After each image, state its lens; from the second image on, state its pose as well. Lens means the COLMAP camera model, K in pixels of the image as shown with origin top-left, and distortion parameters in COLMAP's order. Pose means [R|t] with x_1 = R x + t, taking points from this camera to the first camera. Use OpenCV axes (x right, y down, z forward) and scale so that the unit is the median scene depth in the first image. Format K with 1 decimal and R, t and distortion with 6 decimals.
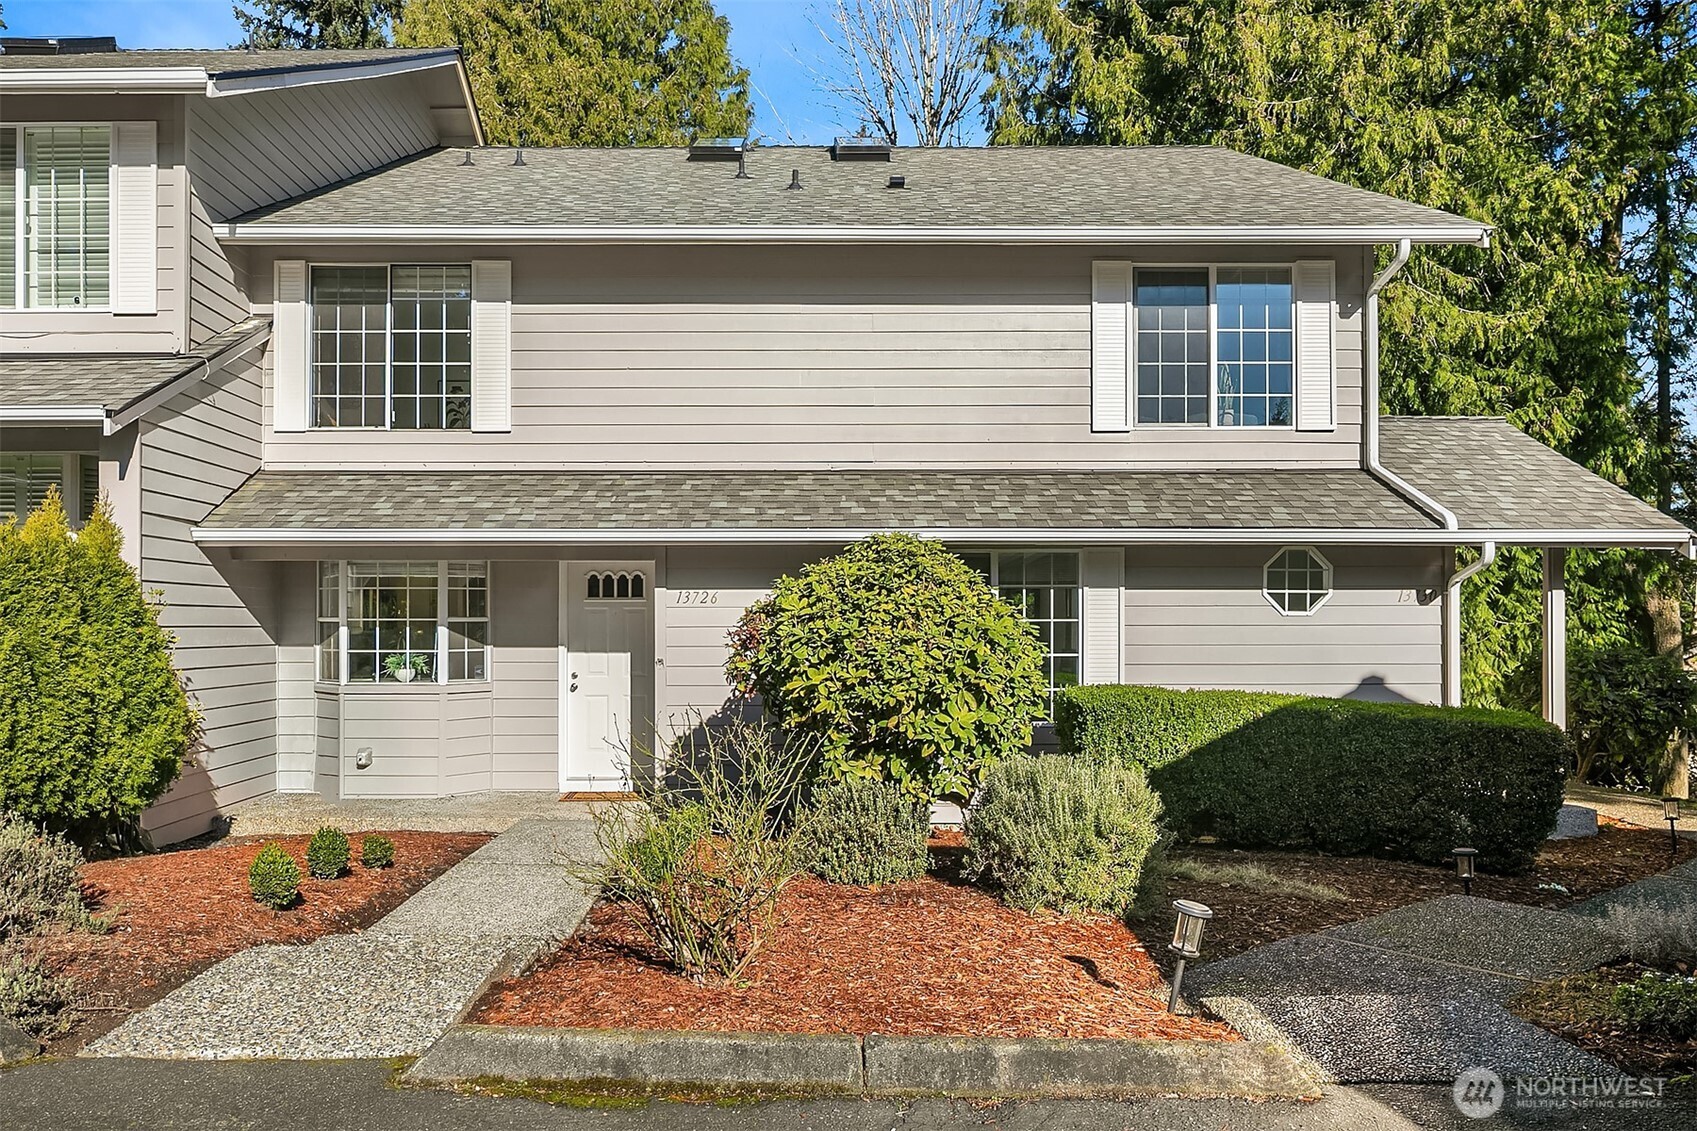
lens RADIAL K [[1179.5, 0, 853.7], [0, 1179.5, 557.2], [0, 0, 1]] dist [-0.020644, 0.002980]
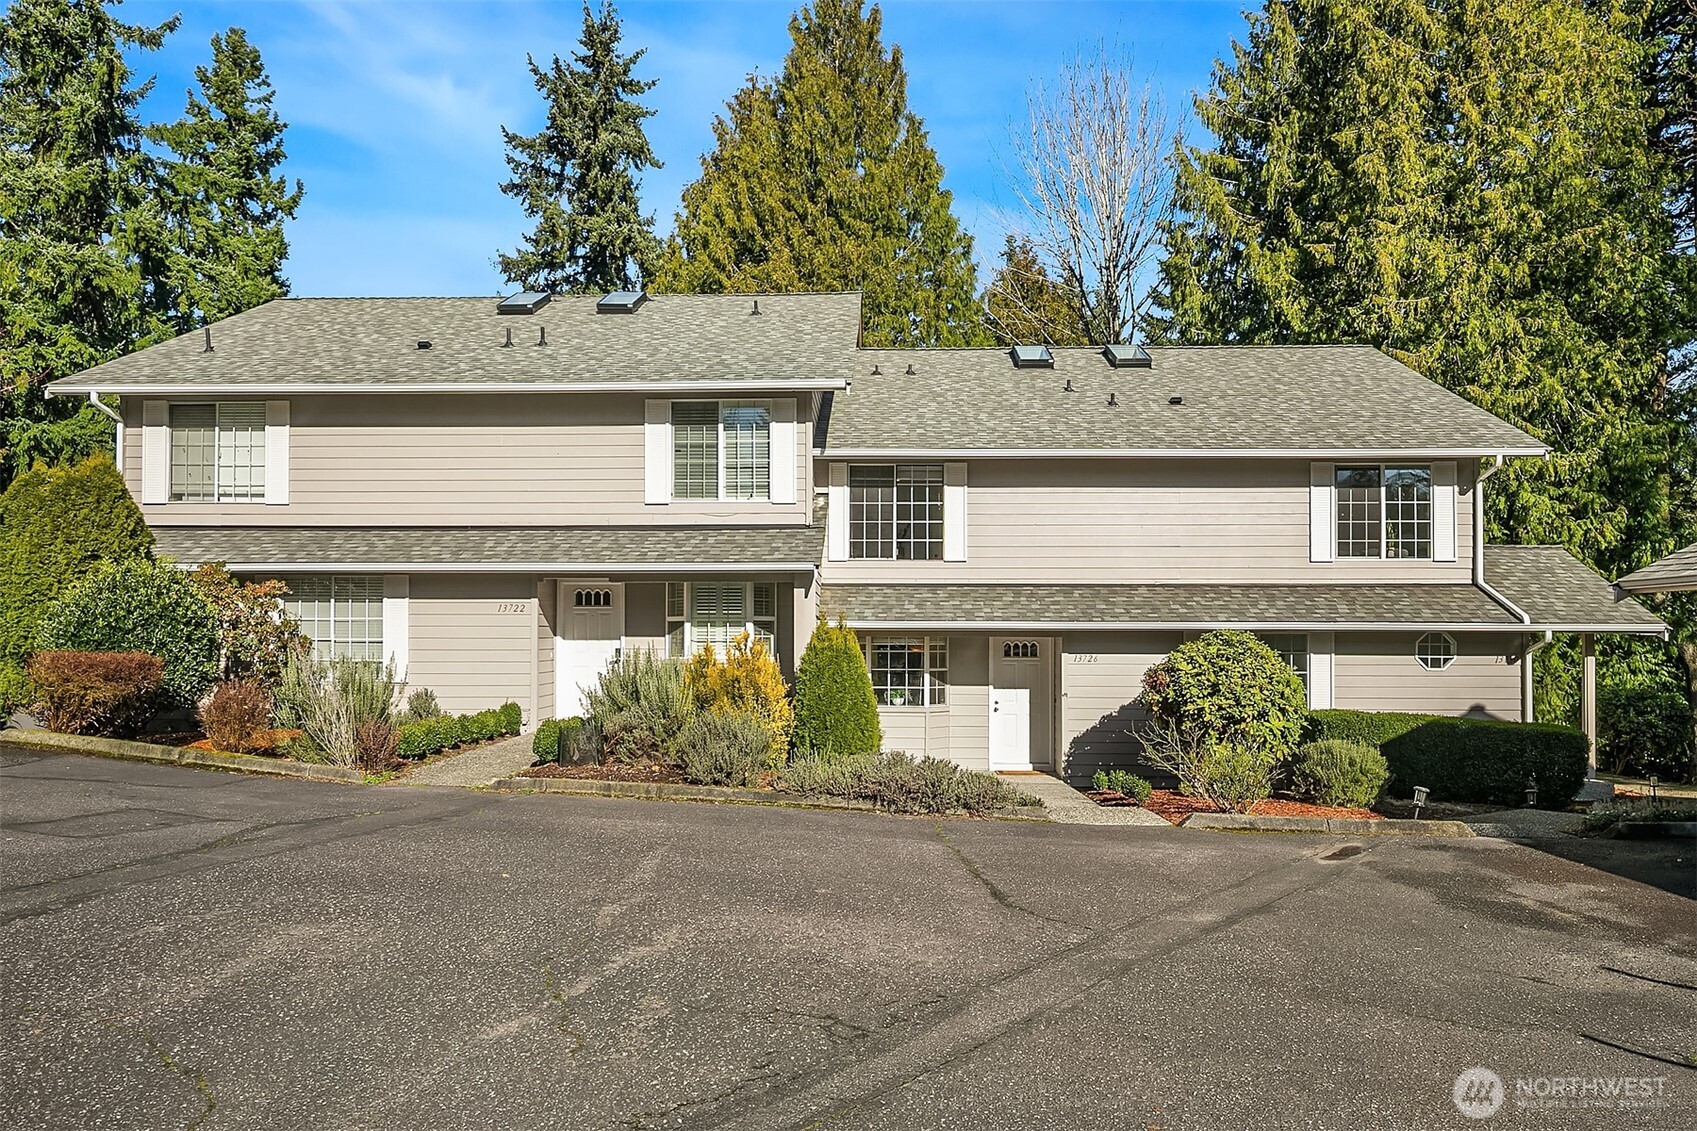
lens RADIAL K [[1179.5, 0, 841.6], [0, 1179.5, 578.6], [0, 0, 1]] dist [-0.020644, 0.002980]
pose [[0.997635, -0.000157, -0.068733, -0.355306], [-0.000300, 0.999978, -0.006633, -0.069600], [0.068732, 0.006637, 0.997613, -0.741367]]
